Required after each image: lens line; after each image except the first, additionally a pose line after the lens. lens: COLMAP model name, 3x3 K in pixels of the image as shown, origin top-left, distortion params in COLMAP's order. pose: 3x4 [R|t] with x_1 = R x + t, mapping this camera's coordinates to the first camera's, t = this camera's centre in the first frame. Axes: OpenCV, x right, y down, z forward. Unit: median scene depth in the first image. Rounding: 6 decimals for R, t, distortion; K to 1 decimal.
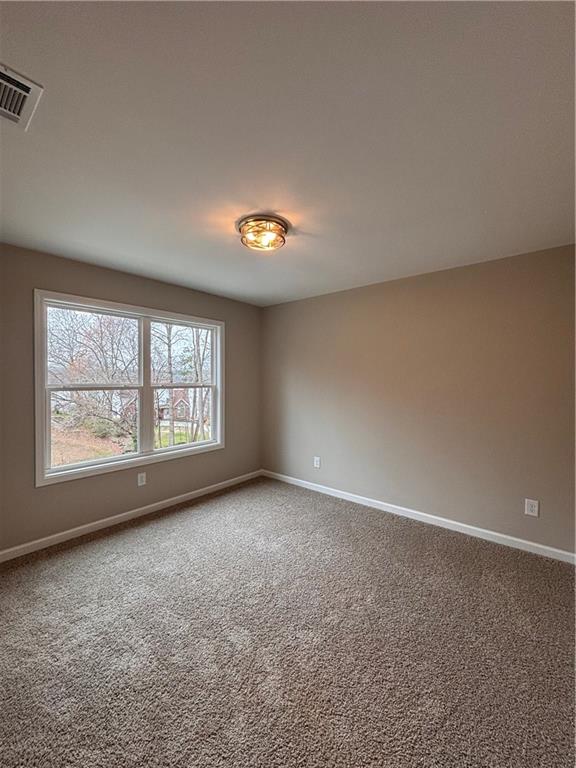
lens RADIAL K [[310.1, 0, 292.2], [0, 310.1, 380.9], [0, 0, 1]] dist [0.000866, 0.000032]
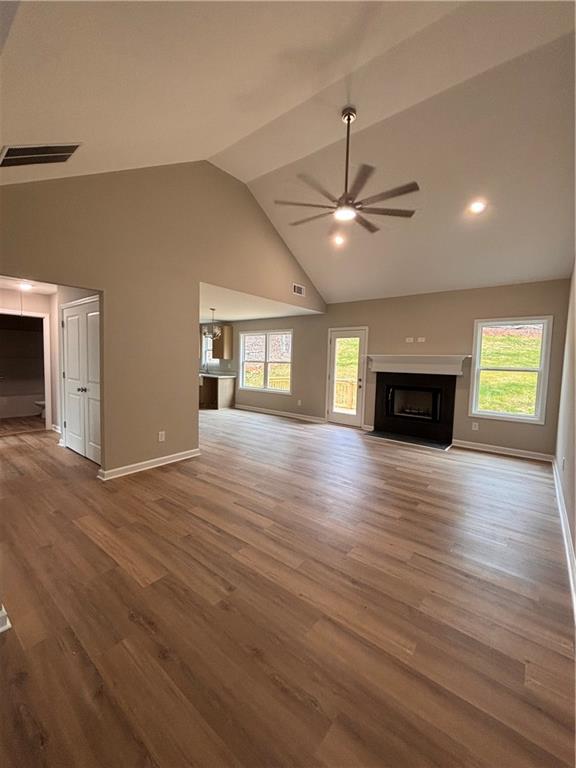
lens RADIAL K [[310.1, 0, 292.2], [0, 310.1, 380.9], [0, 0, 1]] dist [0.000866, 0.000032]
pose [[0.024396, 0.068520, -0.997351, 2.025925], [-0.024588, 0.997388, 0.067921, -0.001247], [0.999400, 0.022866, 0.026017, 1.160661]]
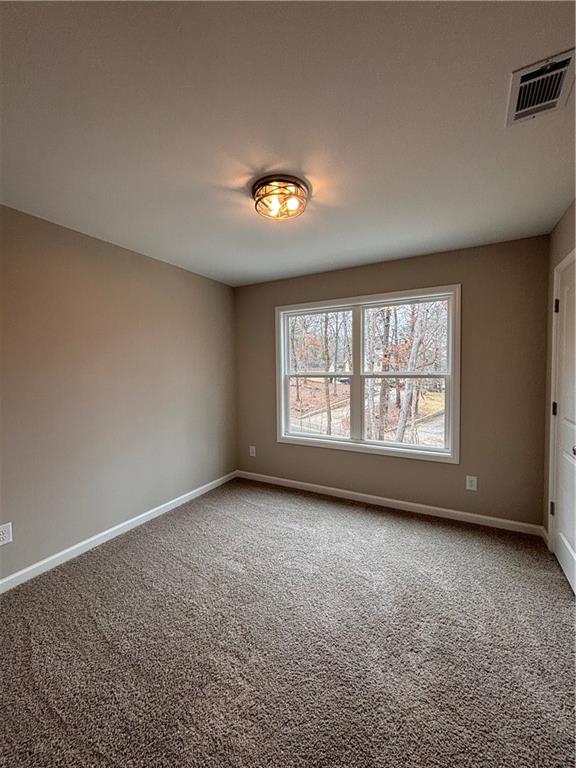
lens RADIAL K [[310.1, 0, 292.2], [0, 310.1, 380.9], [0, 0, 1]] dist [0.000866, 0.000032]
pose [[0.201545, 0.034773, -0.978862, 0.479818], [0.003431, 0.999338, 0.036207, -0.000646], [0.979473, -0.010656, 0.201292, 0.595559]]
